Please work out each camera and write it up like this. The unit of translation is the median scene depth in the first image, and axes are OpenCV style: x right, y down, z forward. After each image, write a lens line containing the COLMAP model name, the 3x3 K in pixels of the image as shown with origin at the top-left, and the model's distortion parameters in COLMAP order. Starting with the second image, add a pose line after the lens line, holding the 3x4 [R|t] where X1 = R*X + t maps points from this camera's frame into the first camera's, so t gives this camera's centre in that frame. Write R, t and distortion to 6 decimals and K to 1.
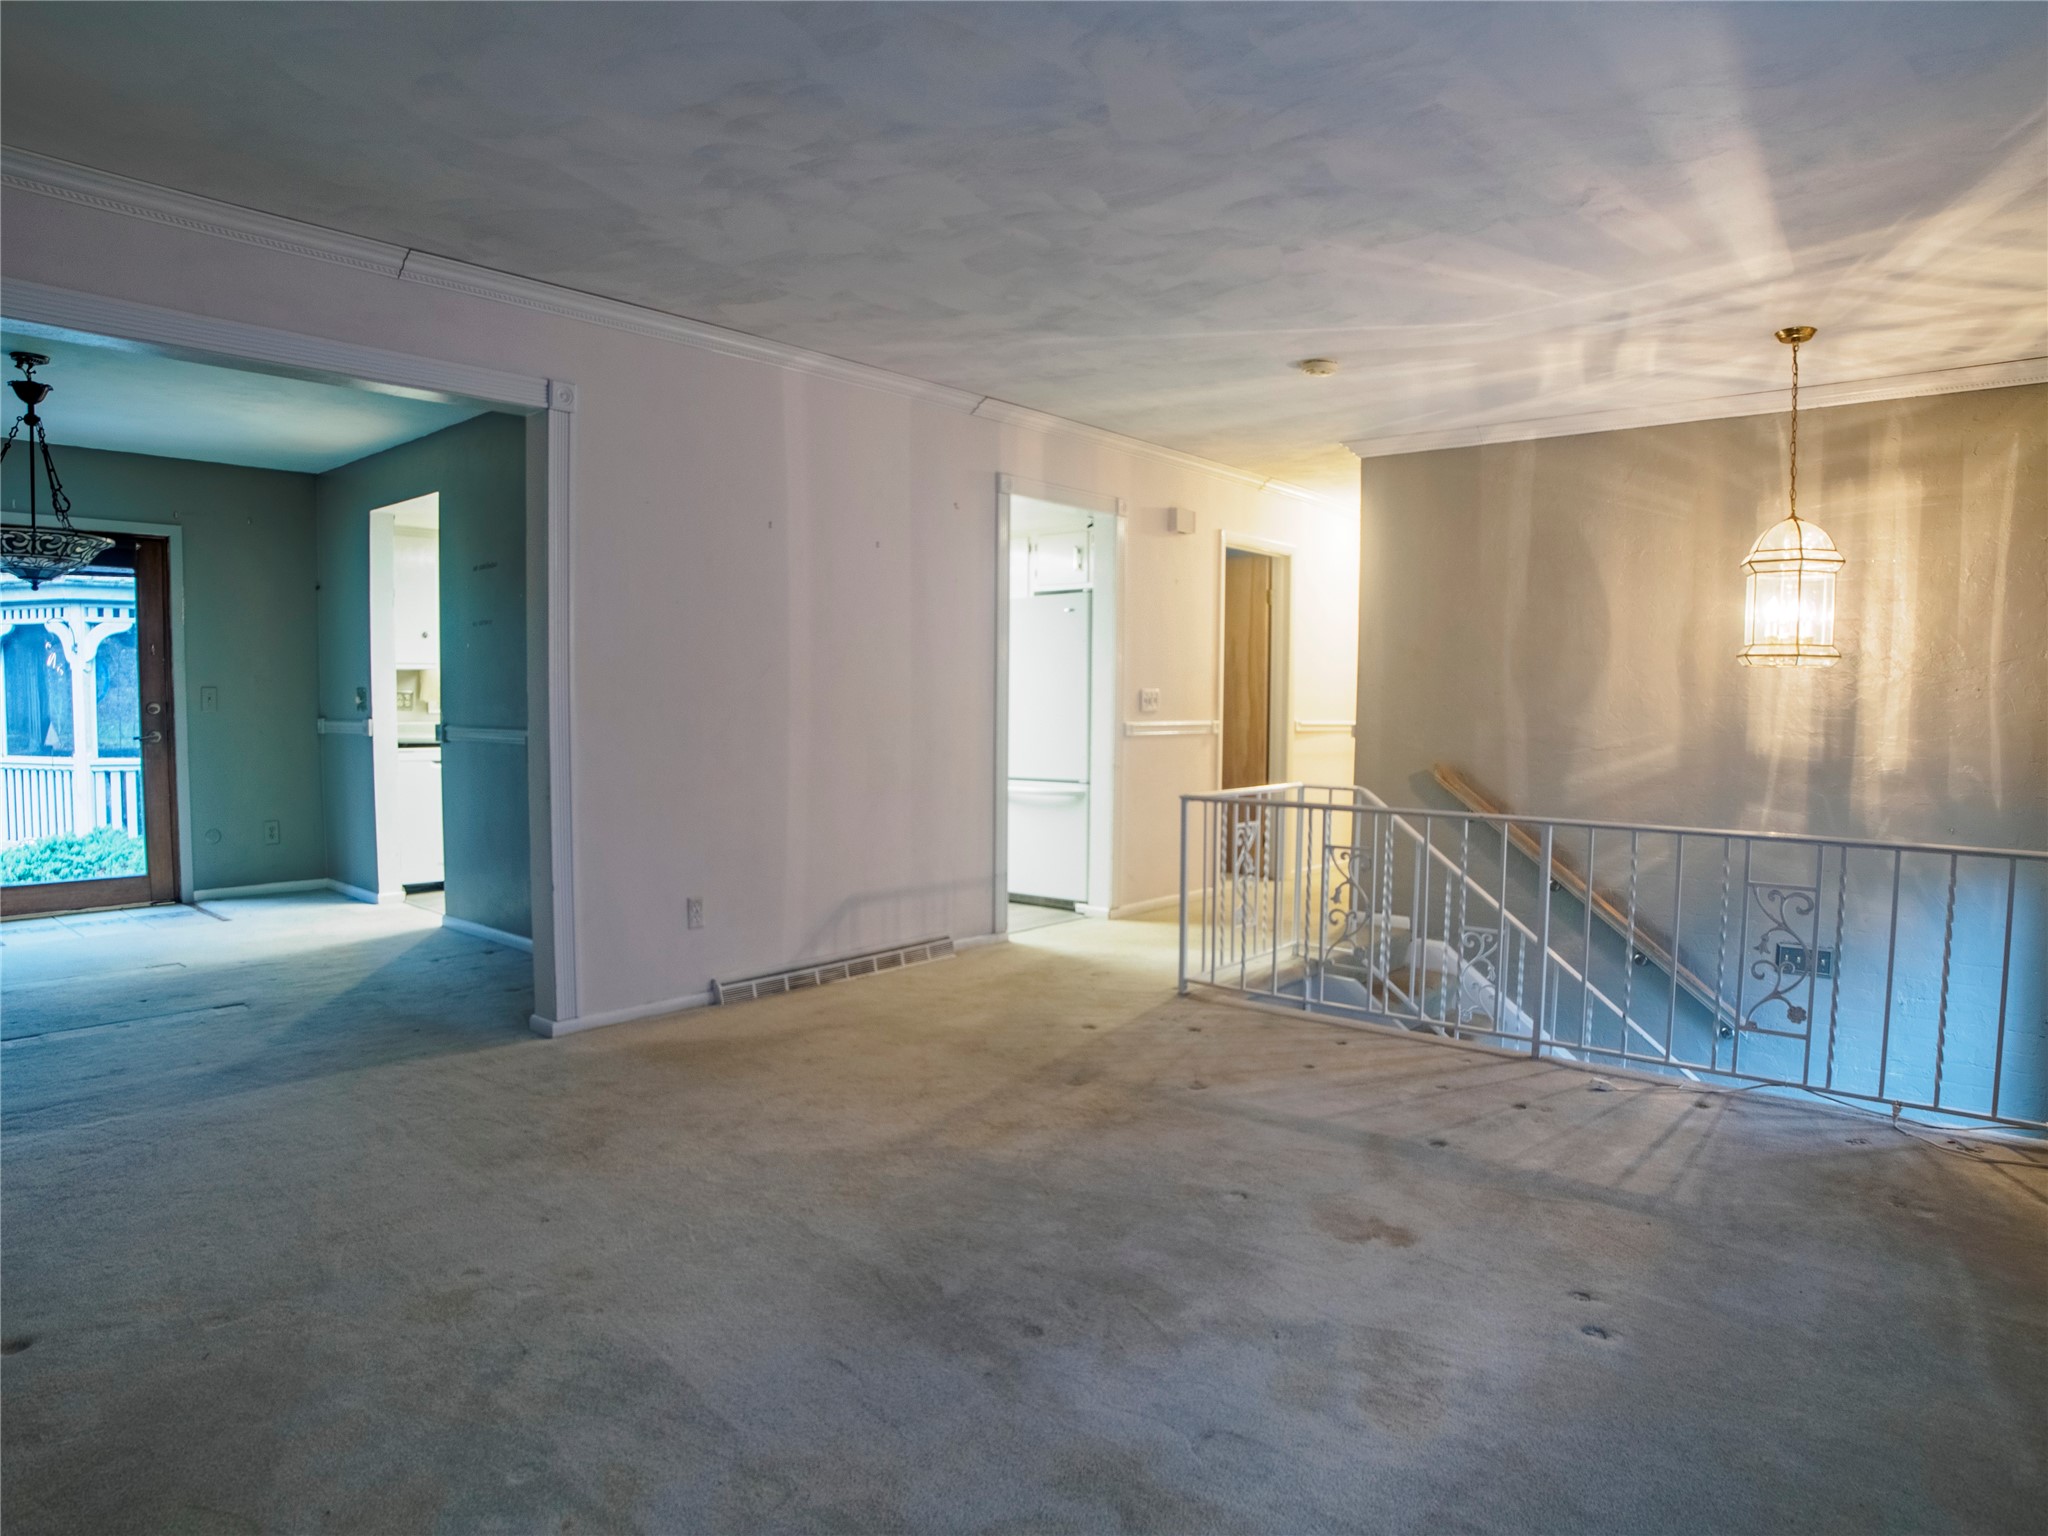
lens RADIAL K [[1250.7, 0, 1036.5], [0, 1250.7, 787.1], [0, 0, 1]] dist [-0.137133, 0.057660]
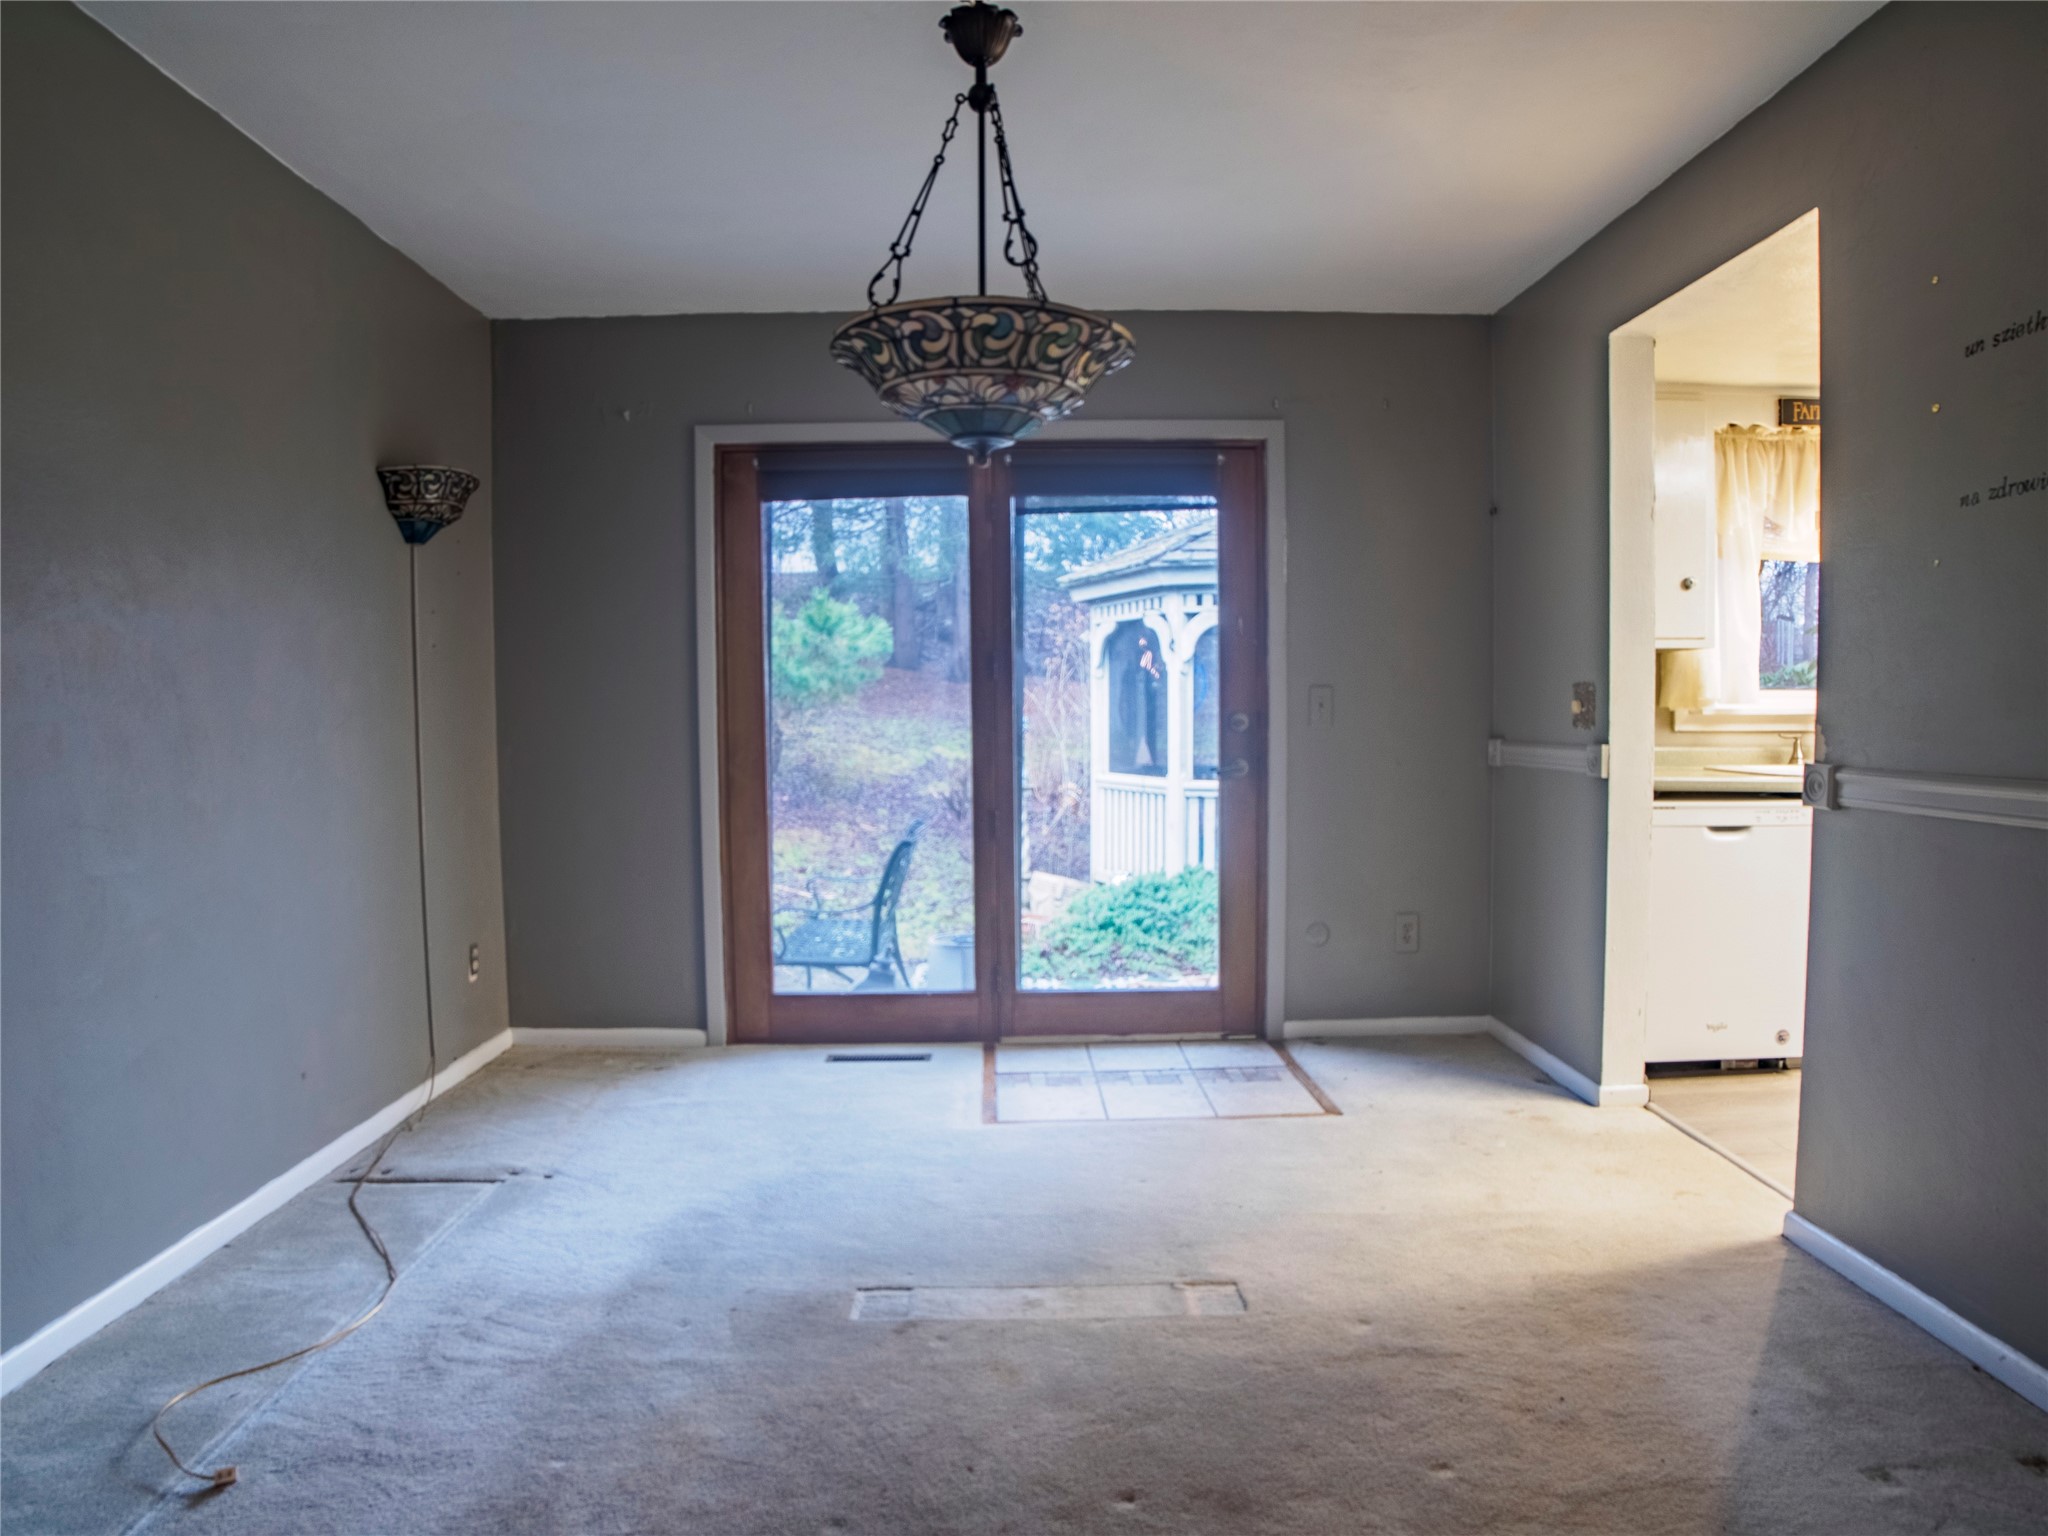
lens RADIAL K [[1250.7, 0, 1036.5], [0, 1250.7, 787.1], [0, 0, 1]] dist [-0.137133, 0.057660]
pose [[0.675102, 0.032677, -0.737000, -0.333384], [-0.038092, 0.999230, 0.009411, -0.033855], [0.736740, 0.021721, 0.675827, 0.471836]]
